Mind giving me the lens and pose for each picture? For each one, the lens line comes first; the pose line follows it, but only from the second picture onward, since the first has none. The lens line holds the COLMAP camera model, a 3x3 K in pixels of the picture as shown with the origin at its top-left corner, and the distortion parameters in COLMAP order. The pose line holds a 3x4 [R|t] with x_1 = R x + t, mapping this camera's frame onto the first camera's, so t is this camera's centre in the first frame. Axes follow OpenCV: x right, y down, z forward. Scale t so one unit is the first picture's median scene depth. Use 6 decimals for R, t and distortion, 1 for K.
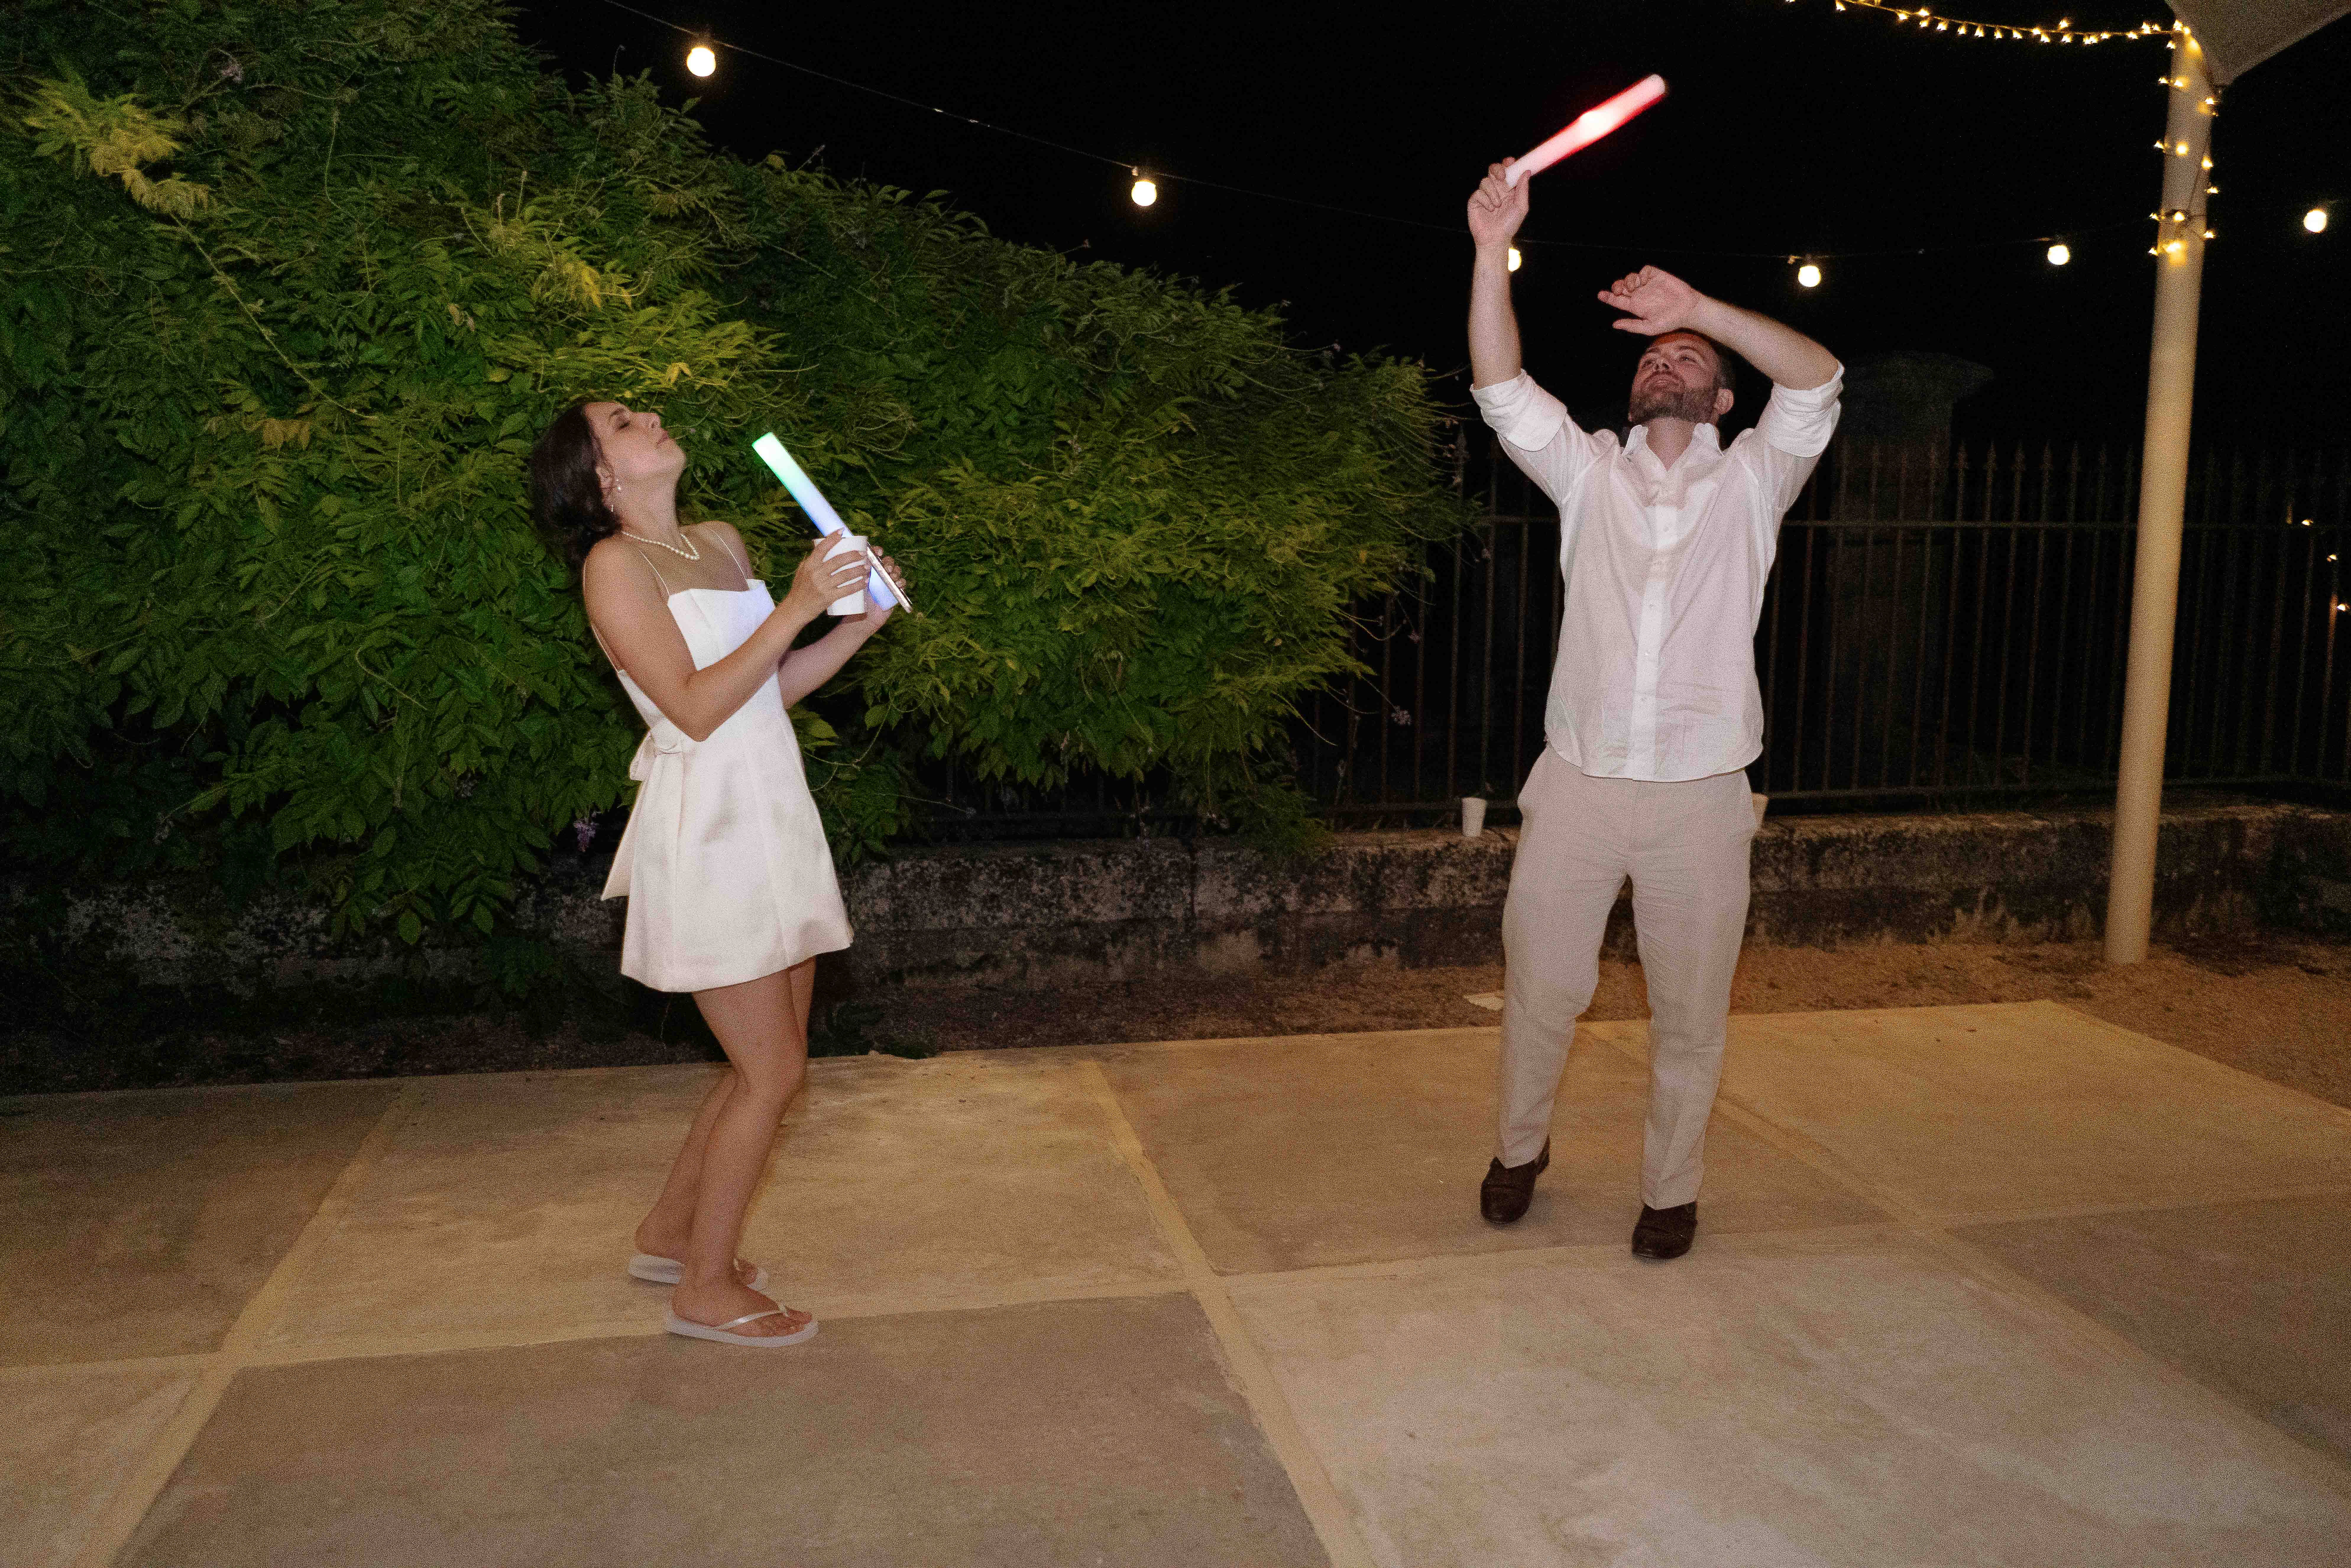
lens RADIAL K [[1778.2, 0, 1166.0], [0, 1778.2, 790.6], [0, 0, 1]] dist [-0.033640, 0.005810]
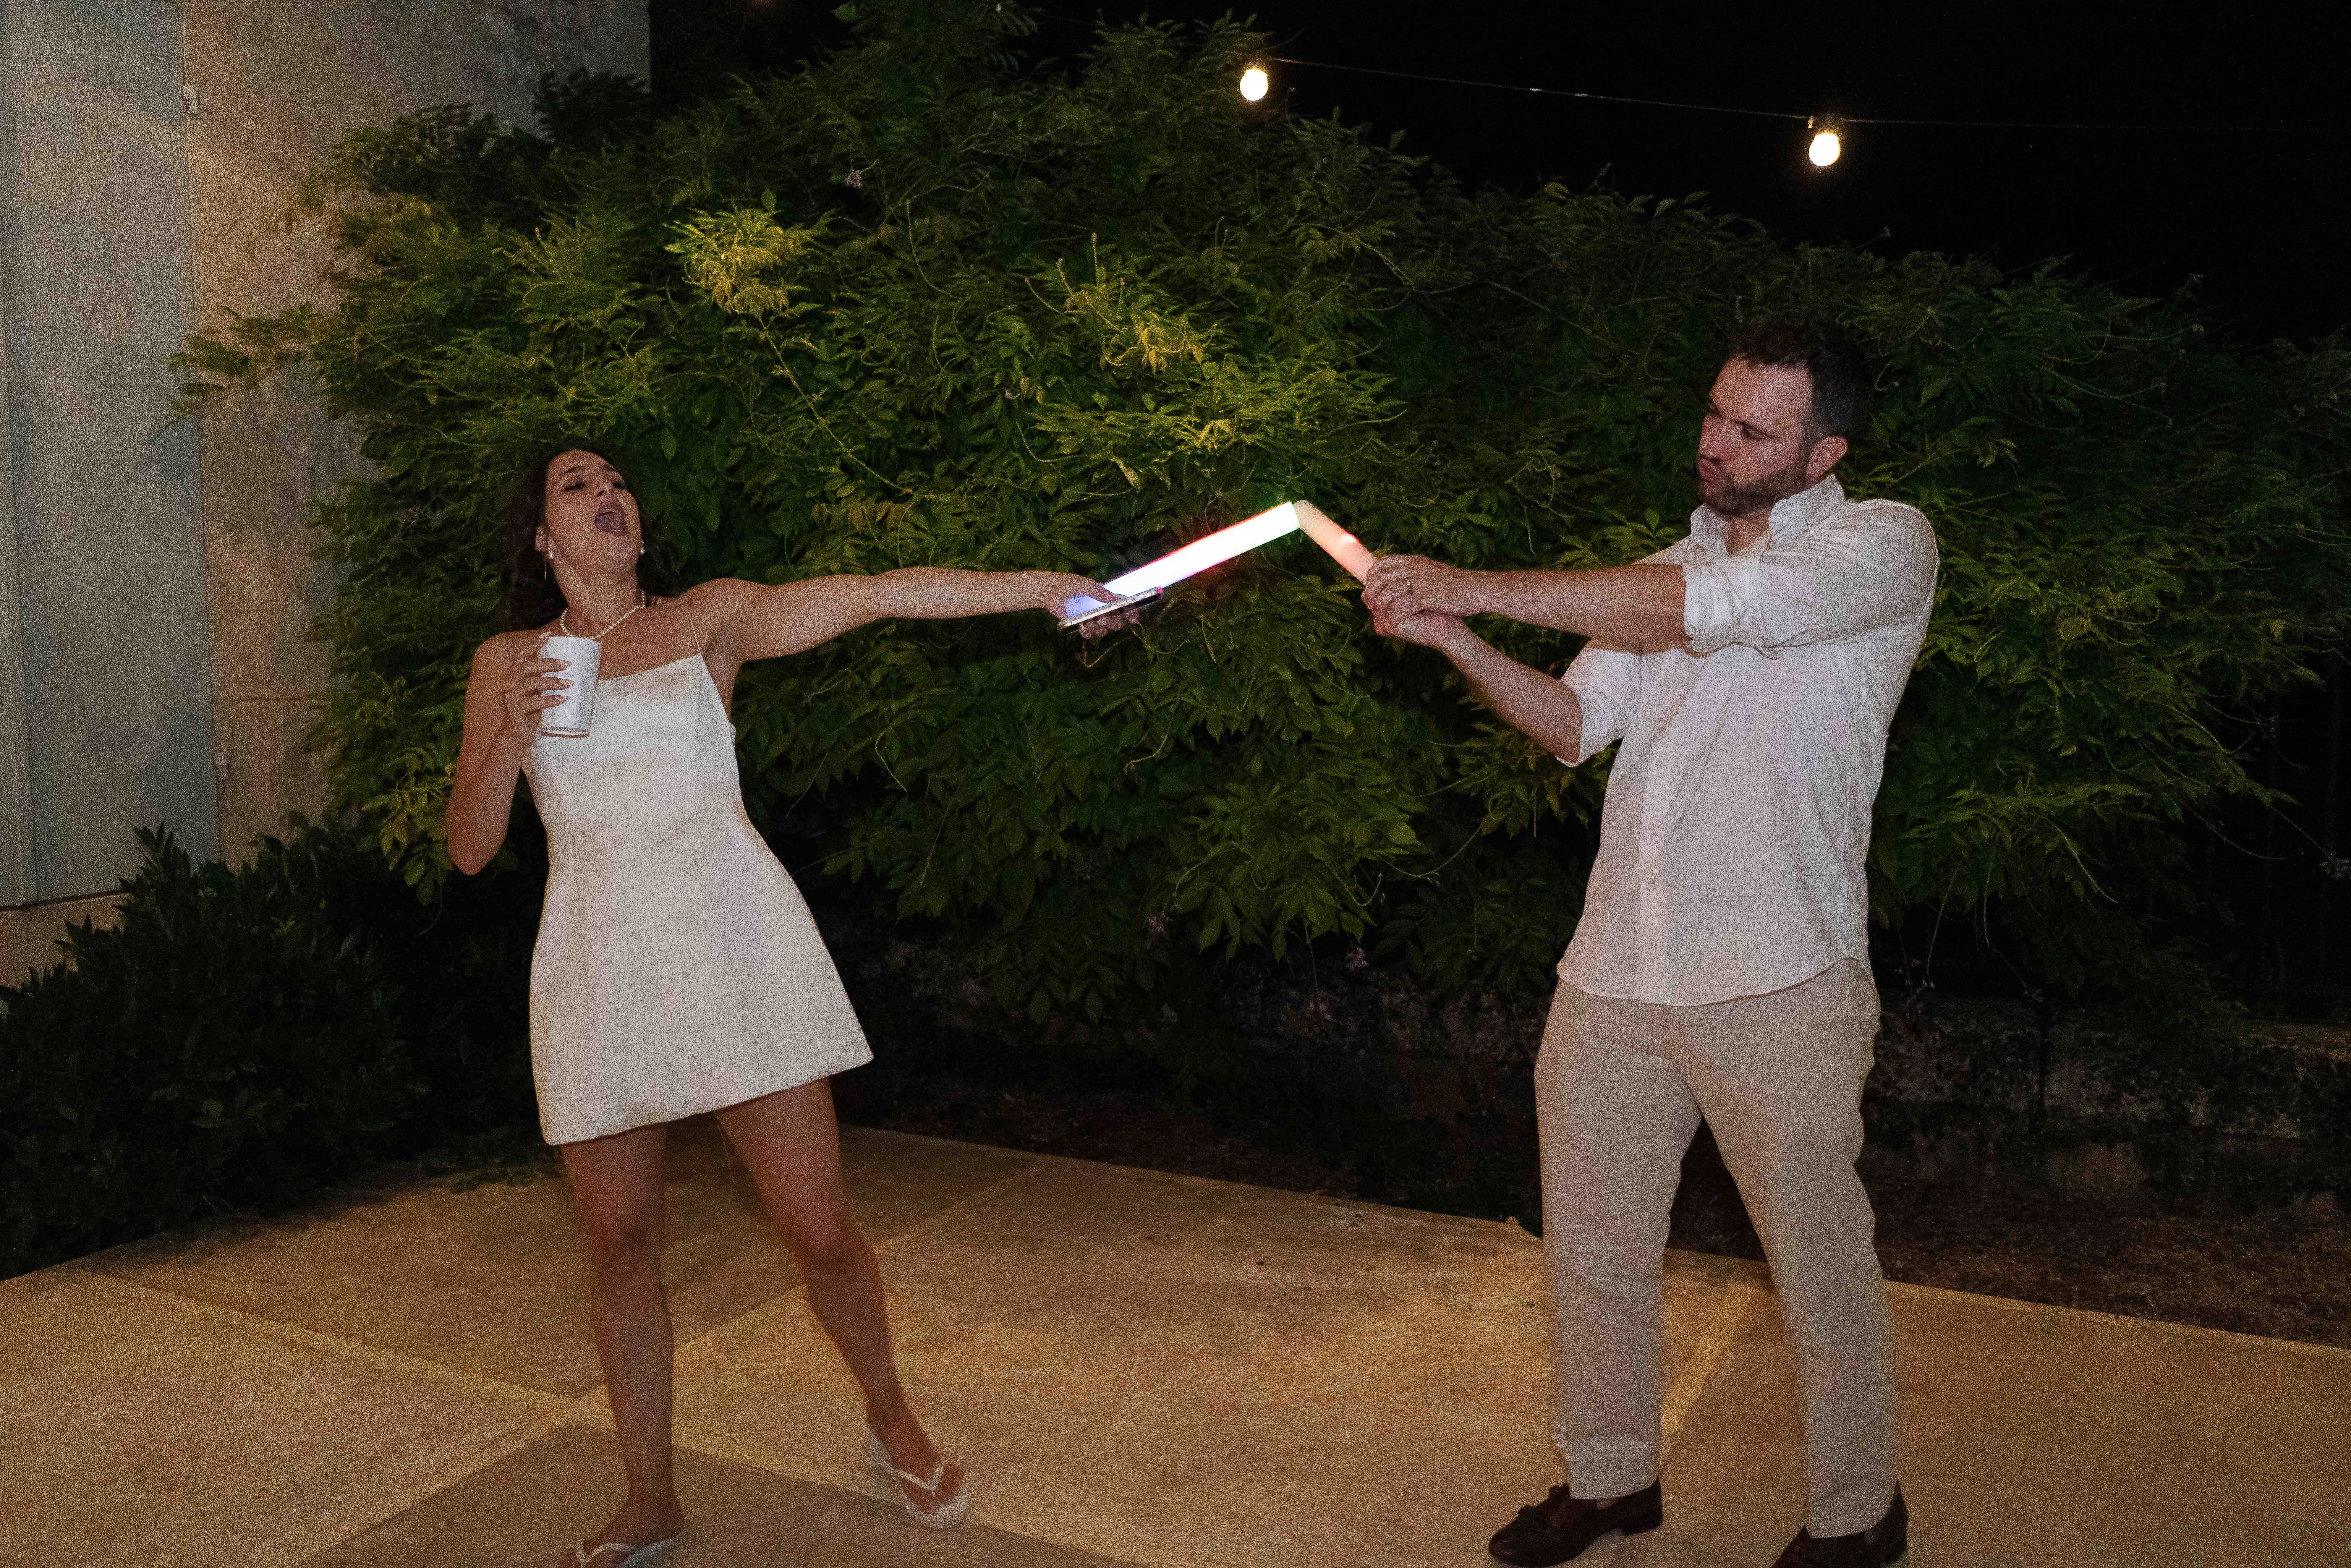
lens RADIAL K [[1778.2, 0, 1182.2], [0, 1778.2, 789.4], [0, 0, 1]] dist [-0.033640, 0.005810]
pose [[0.779849, 0.048249, -0.624105, 0.197157], [-0.074666, 0.997077, -0.016215, -0.026321], [0.621498, 0.059245, 0.781172, 0.202292]]
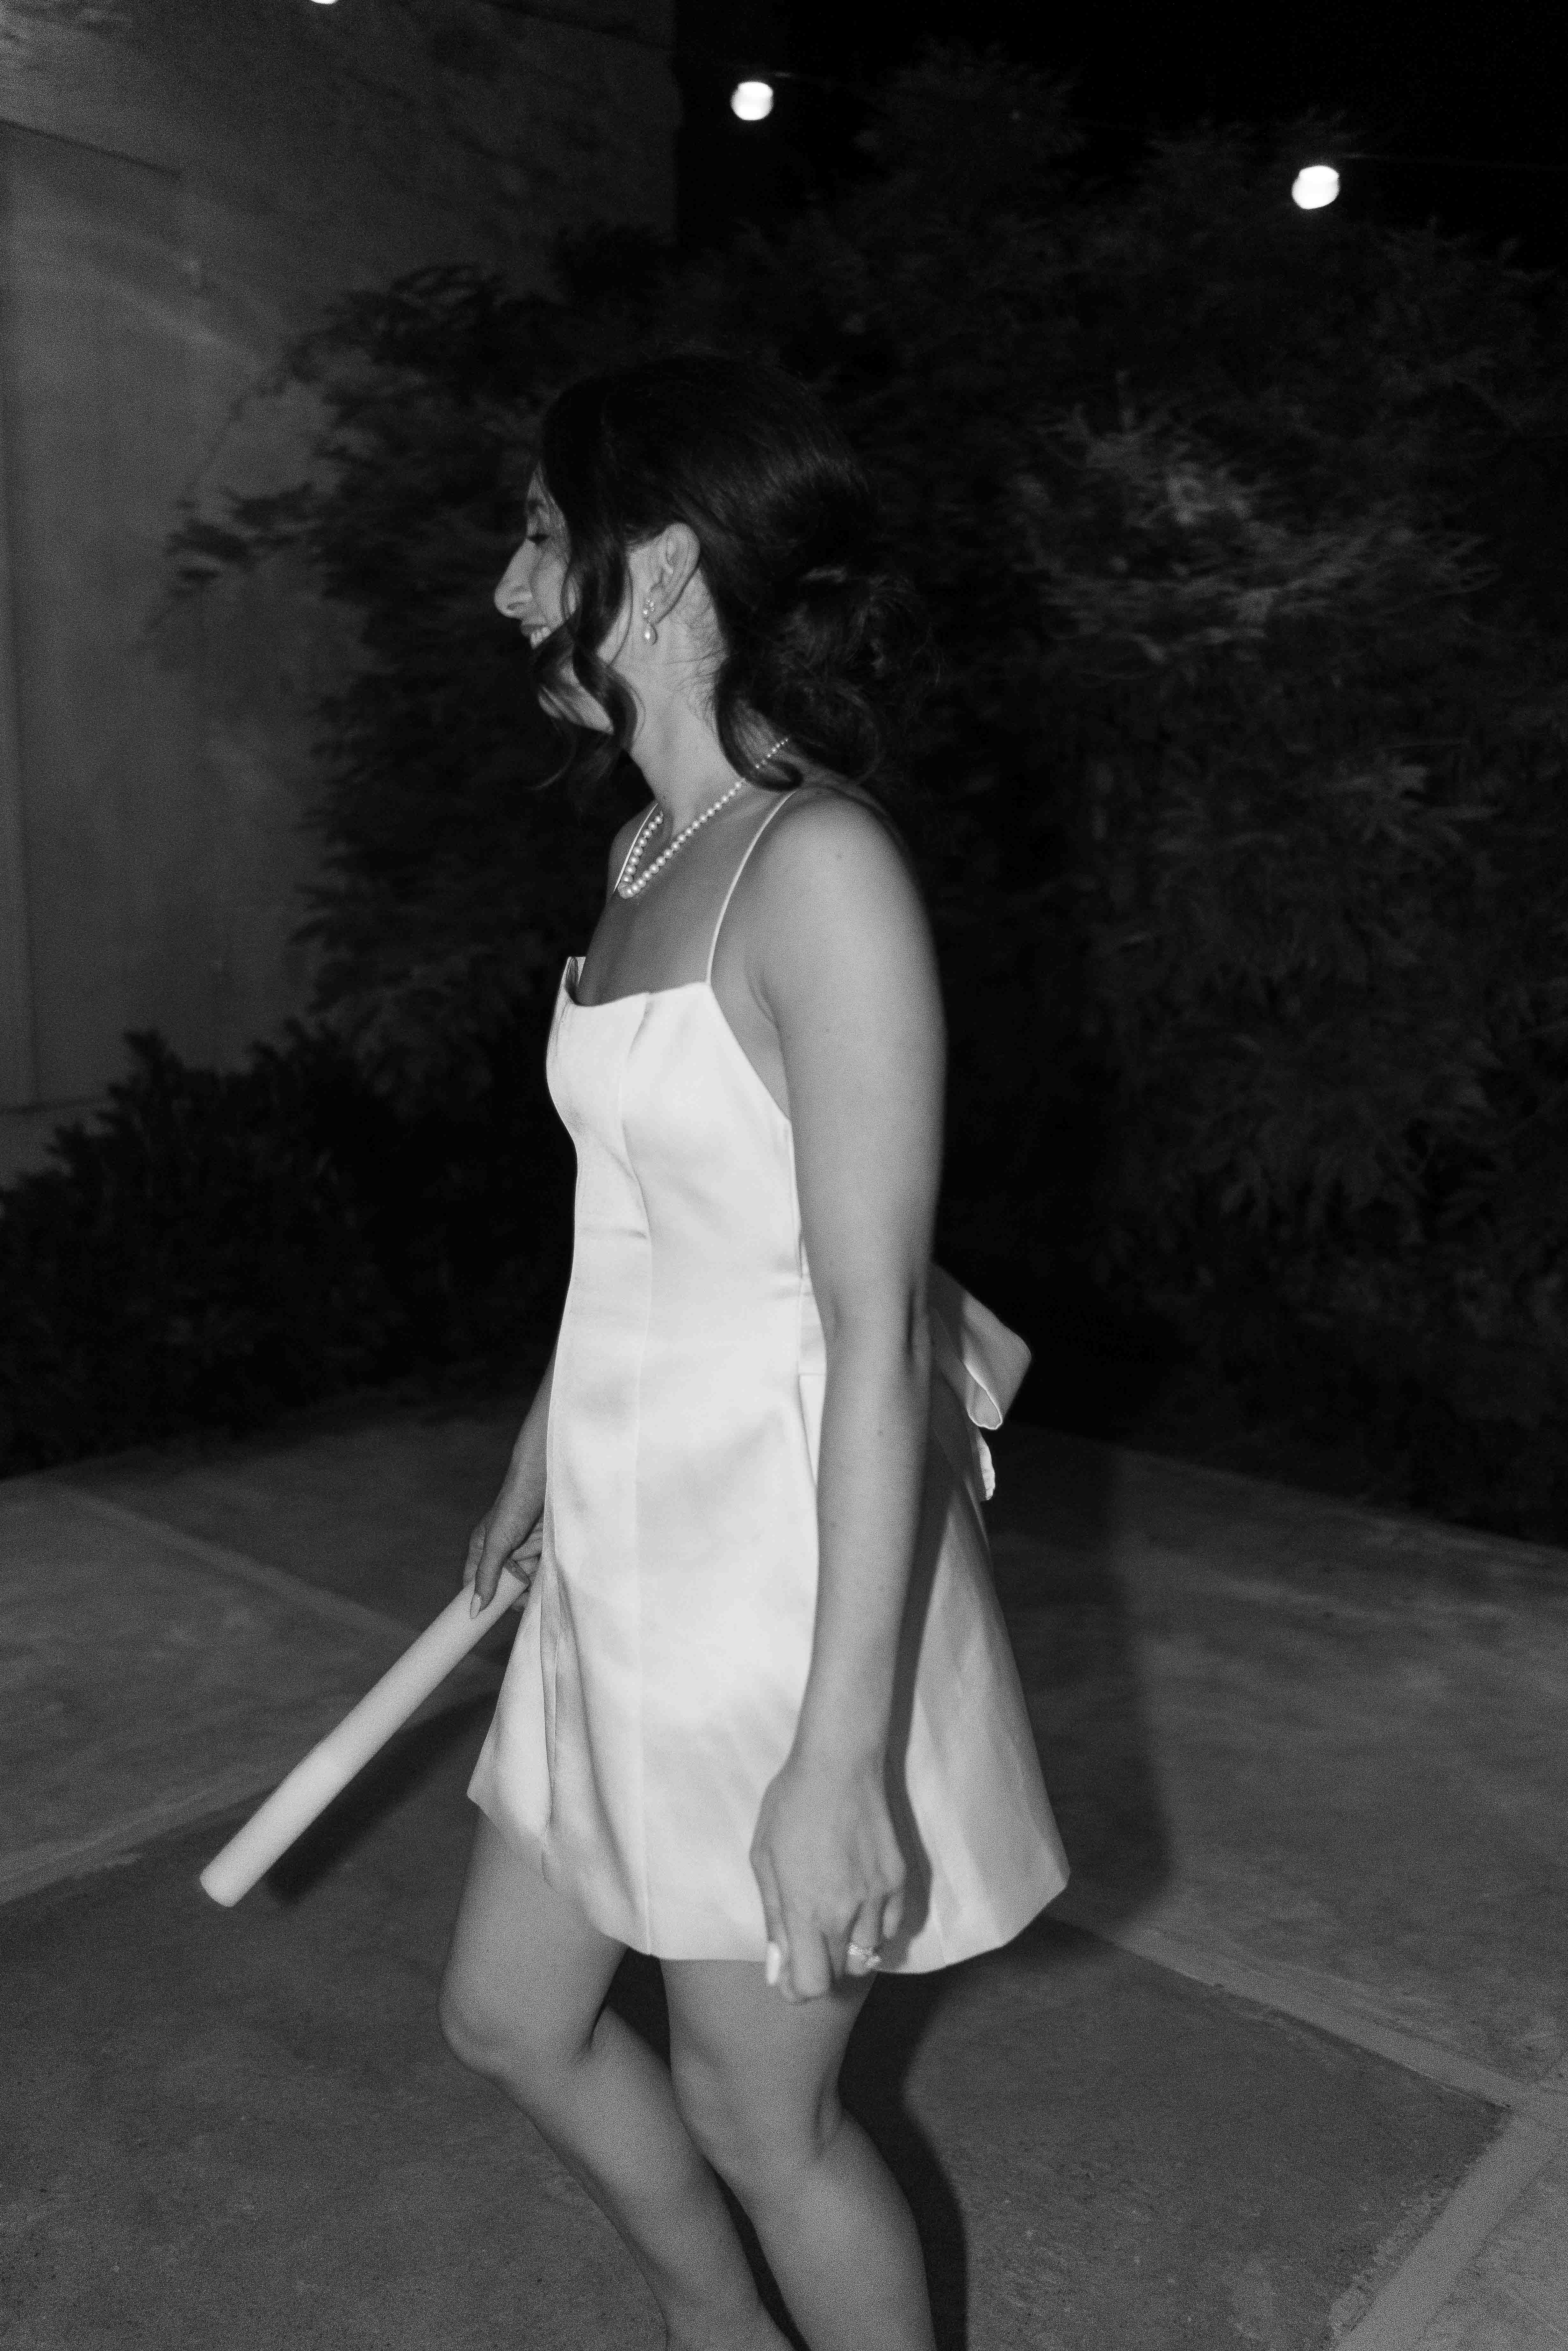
lens RADIAL K [[1922.0, 0, 876.5], [0, 1922.0, 1084.7], [0, 0, 1]] dist [-0.043823, 0.008387]
pose [[0.627885, 0.100064, -0.771847, 0.192582], [-0.105003, 0.993525, 0.043385, -0.034209], [0.771191, 0.053805, 0.634327, 0.251094]]
